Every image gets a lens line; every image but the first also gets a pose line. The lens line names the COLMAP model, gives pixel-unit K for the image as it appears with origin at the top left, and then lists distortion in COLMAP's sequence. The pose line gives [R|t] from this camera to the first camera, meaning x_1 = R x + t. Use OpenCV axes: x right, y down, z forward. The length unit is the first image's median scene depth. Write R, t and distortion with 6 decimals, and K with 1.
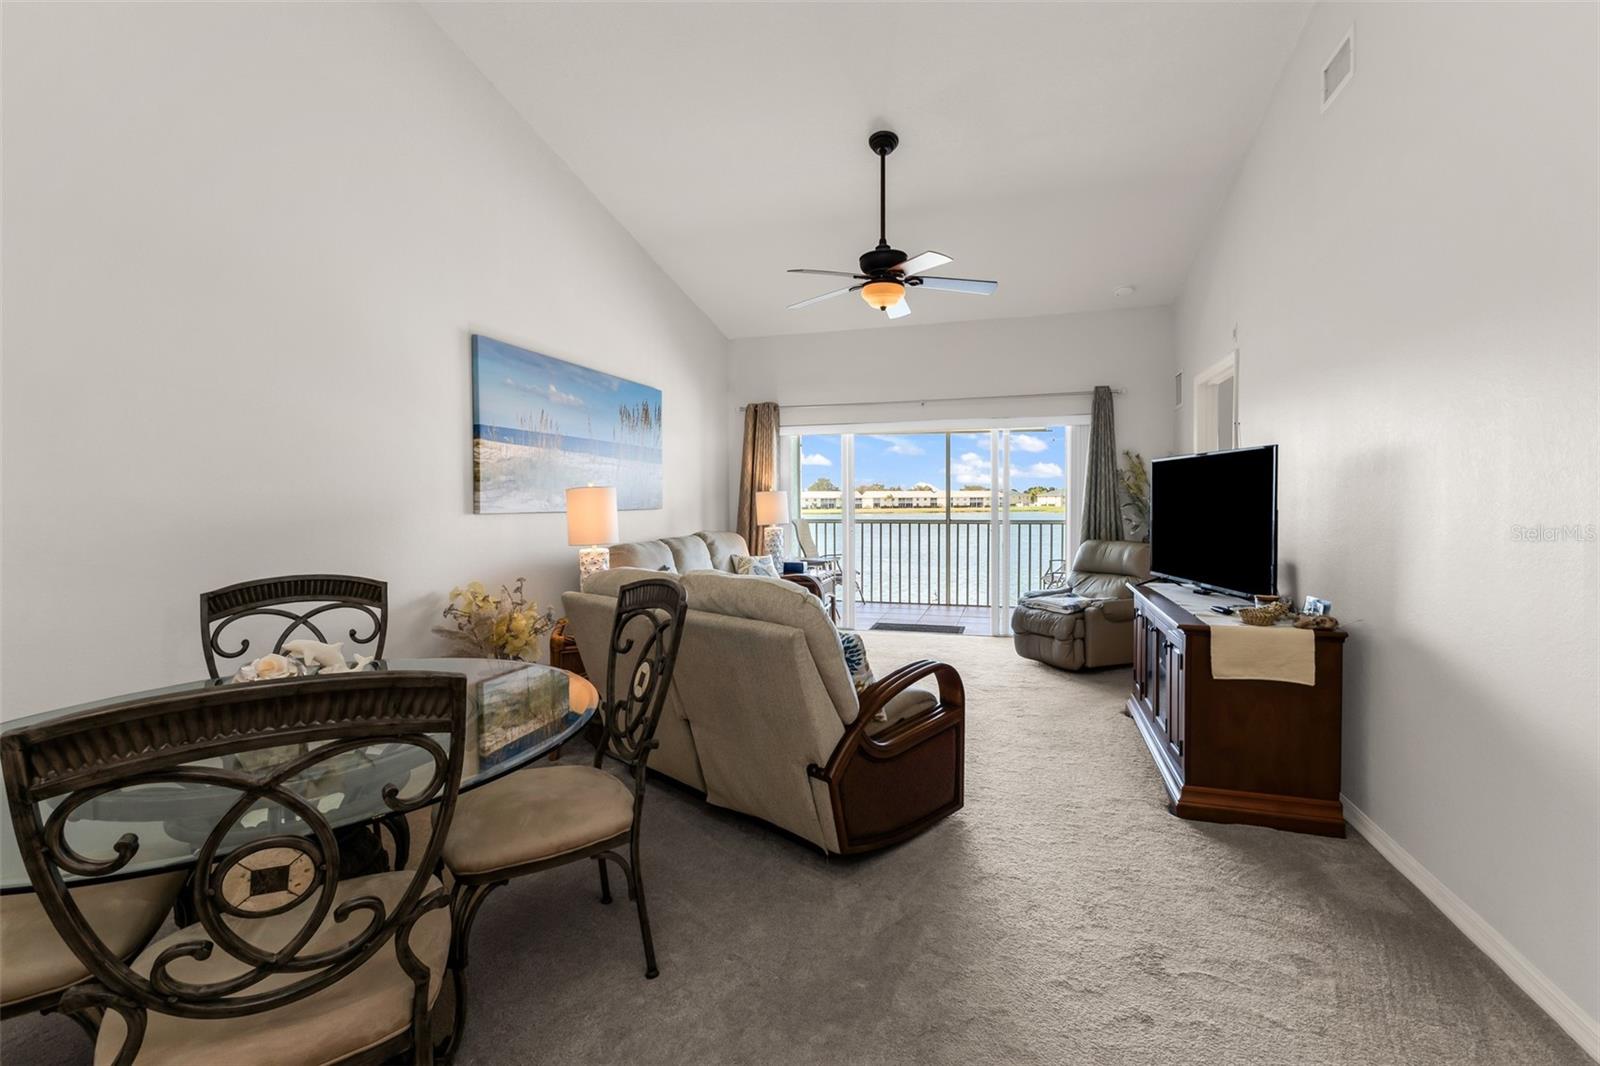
lens RADIAL K [[689.4, 0, 792.2], [0, 689.4, 514.3], [0, 0, 1]] dist [0.003937, -0.000925]
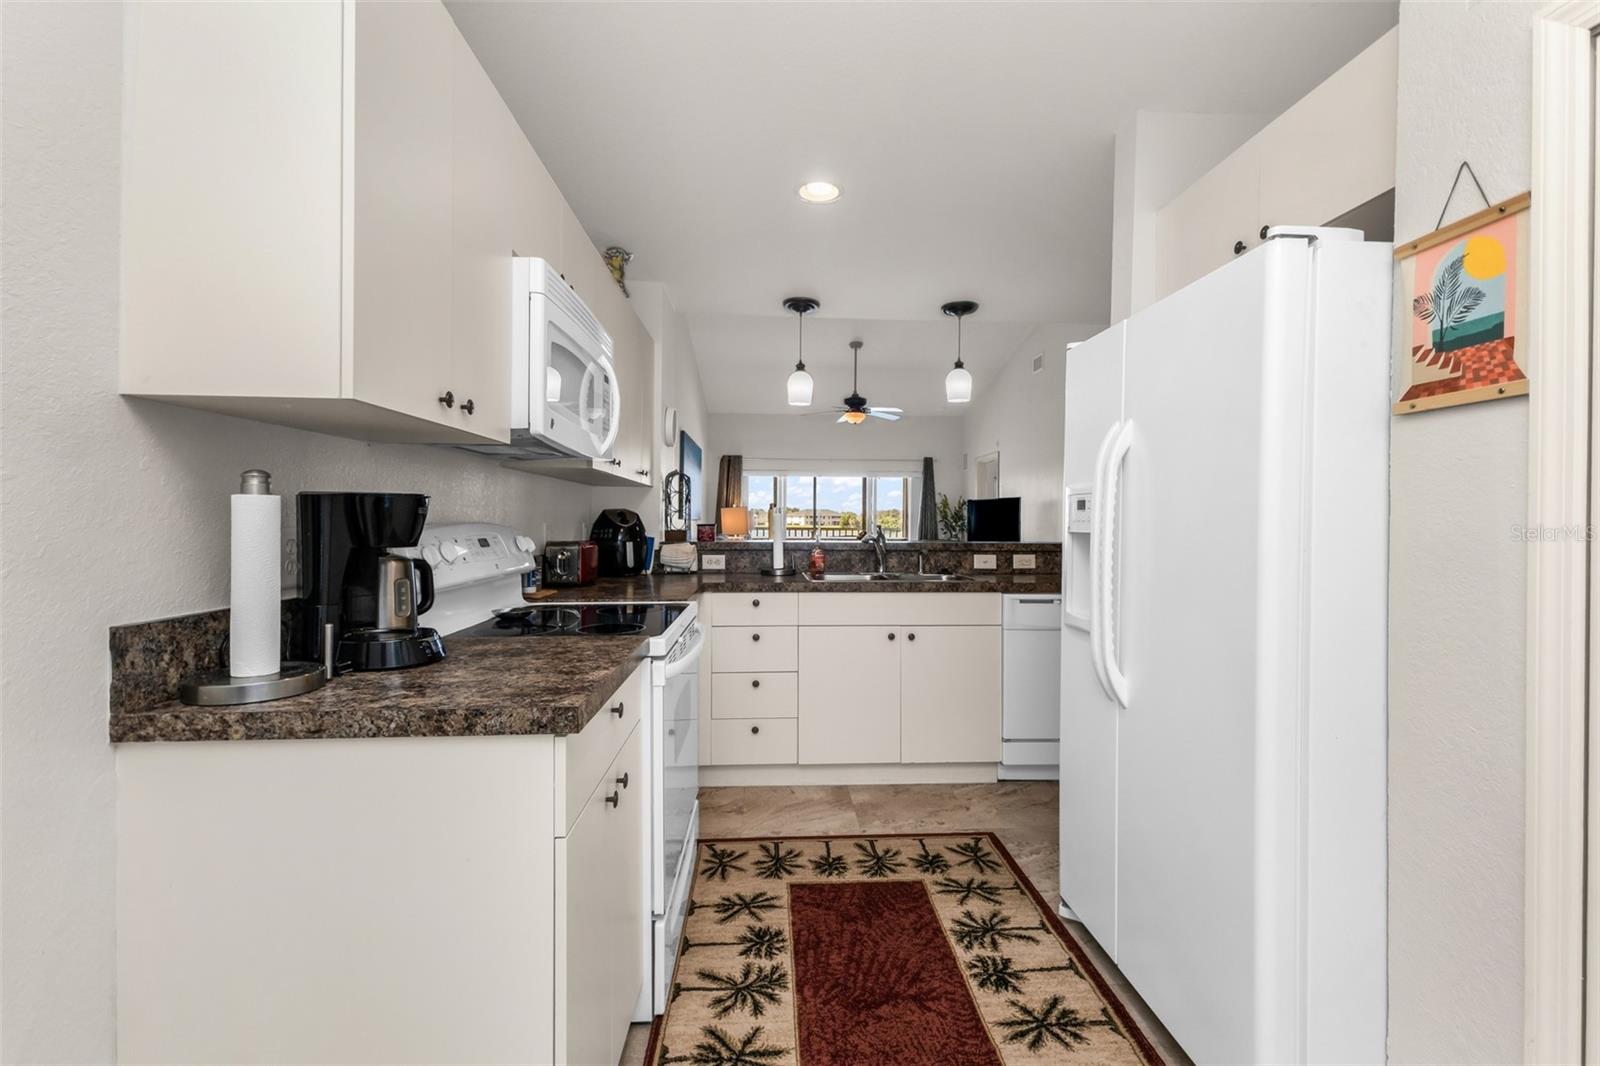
lens RADIAL K [[689.4, 0, 784.0], [0, 689.4, 521.5], [0, 0, 1]] dist [0.003937, -0.000925]
pose [[0.945869, 0.013367, 0.324273, -0.762124], [-0.005859, 0.999692, -0.024121, 0.048229], [-0.324496, 0.020916, 0.945656, -0.914966]]
